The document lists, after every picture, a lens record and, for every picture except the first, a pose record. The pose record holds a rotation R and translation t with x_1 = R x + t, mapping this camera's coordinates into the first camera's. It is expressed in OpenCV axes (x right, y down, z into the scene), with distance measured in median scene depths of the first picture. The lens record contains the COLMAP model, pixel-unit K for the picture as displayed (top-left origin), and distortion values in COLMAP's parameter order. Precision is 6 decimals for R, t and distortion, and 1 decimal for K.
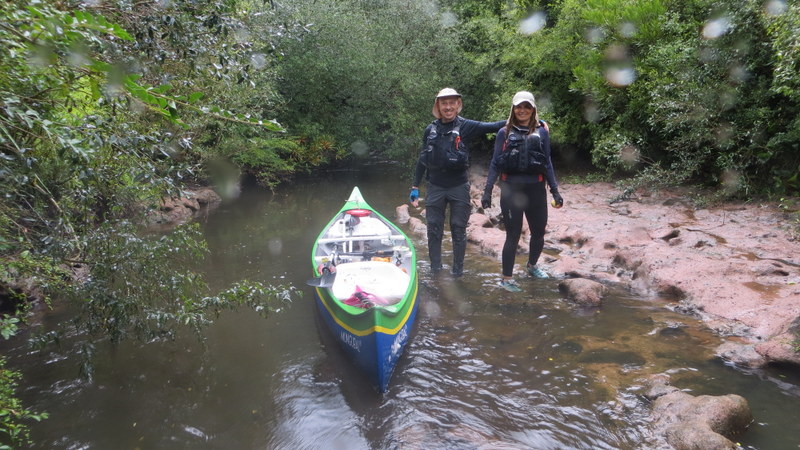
lens RADIAL K [[633.3, 0, 399.7], [0, 633.3, 225.5], [0, 0, 1]] dist [0.006965, 0.001248]
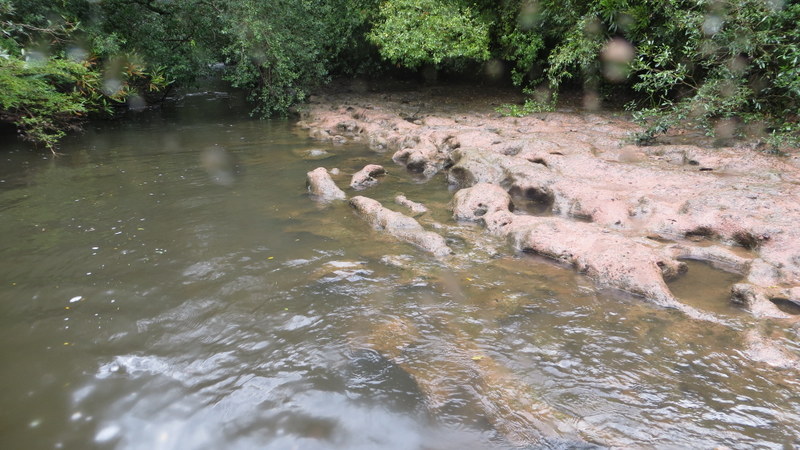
lens RADIAL K [[633.3, 0, 400.9], [0, 633.3, 224.5], [0, 0, 1]] dist [0.006965, 0.001248]
pose [[0.949798, -0.089565, 0.299770, -0.069008], [0.056473, 0.991489, 0.117306, -0.032379], [-0.307725, -0.094488, 0.946772, 0.308528]]
